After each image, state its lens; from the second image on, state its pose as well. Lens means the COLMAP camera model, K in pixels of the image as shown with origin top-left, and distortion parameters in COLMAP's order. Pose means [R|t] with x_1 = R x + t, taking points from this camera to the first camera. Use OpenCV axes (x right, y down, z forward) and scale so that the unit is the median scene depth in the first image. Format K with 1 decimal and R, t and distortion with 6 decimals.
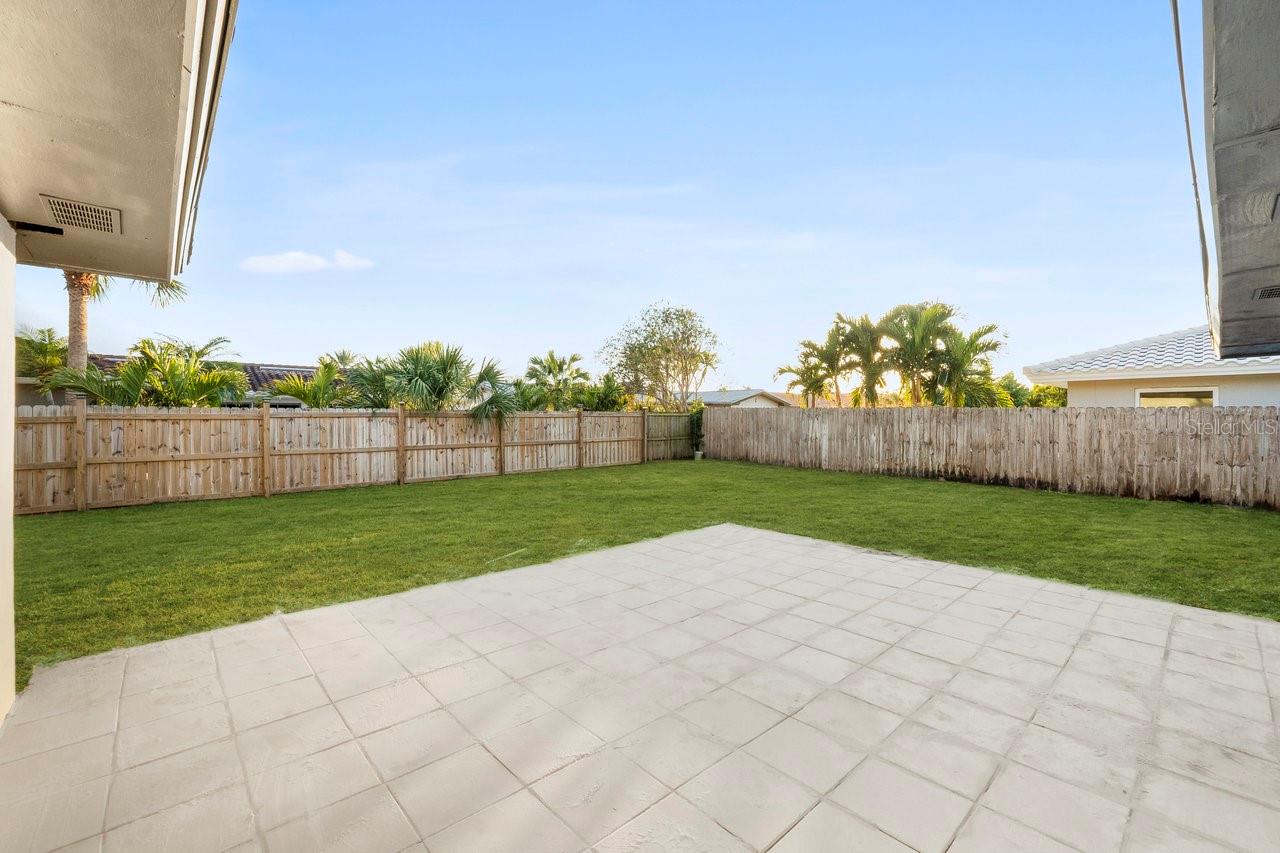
lens RADIAL K [[532.2, 0, 639.1], [0, 532.2, 423.8], [0, 0, 1]] dist [0.000551, 0.000025]
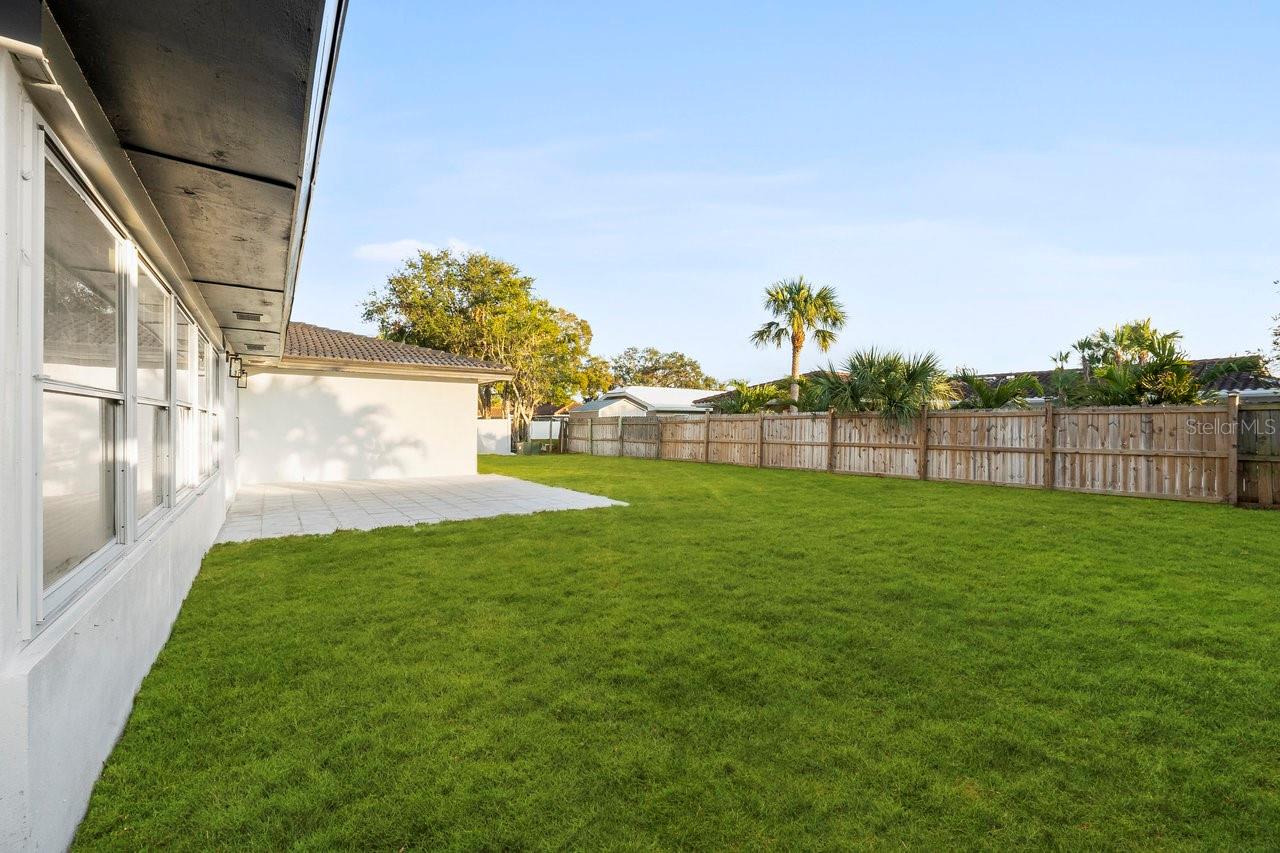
lens RADIAL K [[532.2, 0, 641.9], [0, 532.2, 426.8], [0, 0, 1]] dist [0.000551, 0.000025]
pose [[-0.117044, 0.009988, -0.993076, 0.704604], [-0.003277, 0.999940, 0.010443, -0.004094], [0.993121, 0.004477, -0.117005, 0.613667]]
